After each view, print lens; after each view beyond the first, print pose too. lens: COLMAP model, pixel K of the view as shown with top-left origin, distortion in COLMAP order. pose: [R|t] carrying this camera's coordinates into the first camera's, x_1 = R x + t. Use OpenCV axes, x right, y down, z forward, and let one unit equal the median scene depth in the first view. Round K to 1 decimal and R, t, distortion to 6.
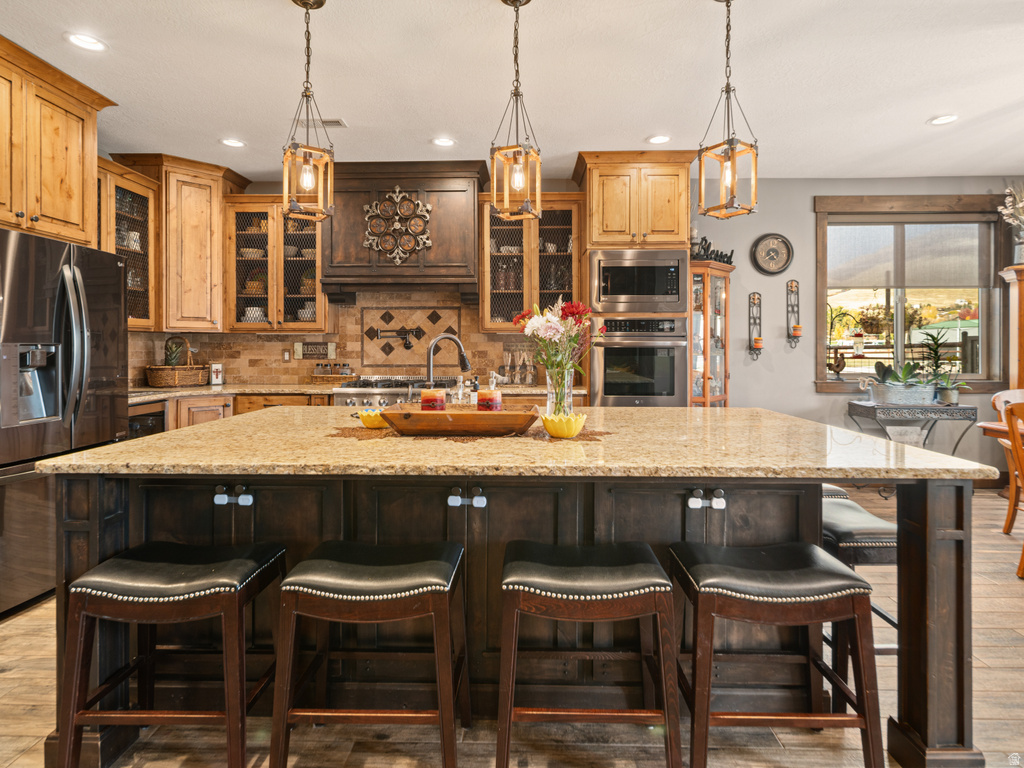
lens RADIAL K [[549.2, 0, 527.2], [0, 549.2, 349.0], [0, 0, 1]] dist [0.003290, 0.000136]
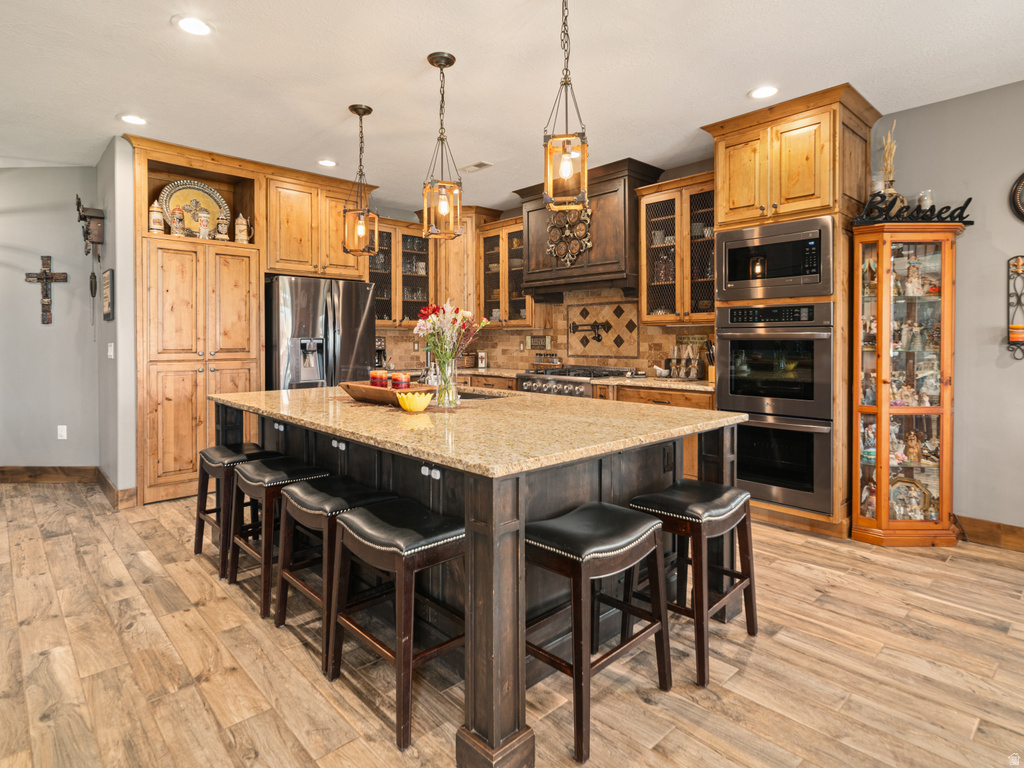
lens RADIAL K [[568.2, 0, 528.3], [0, 568.2, 343.1], [0, 0, 1]] dist [0.003227, -0.000874]
pose [[0.702225, 0.004154, -0.711943, 0.499461], [-0.001079, 0.999988, 0.004770, -0.001759], [0.711954, -0.002581, 0.702221, 0.107642]]
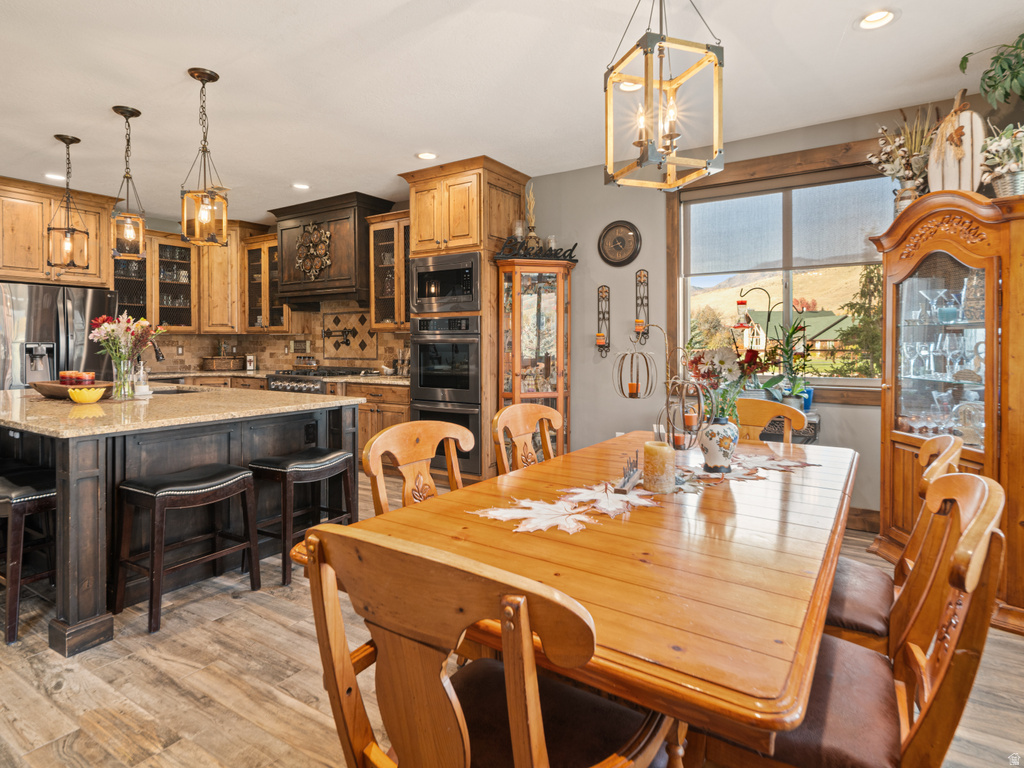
lens RADIAL K [[558.9, 0, 534.9], [0, 558.9, 344.5], [0, 0, 1]] dist [0.002889, -0.000060]
pose [[0.860936, -0.000210, -0.508713, 0.820943], [0.000385, 1.000000, 0.000240, -0.002189], [0.508713, -0.000402, 0.860936, 0.116675]]
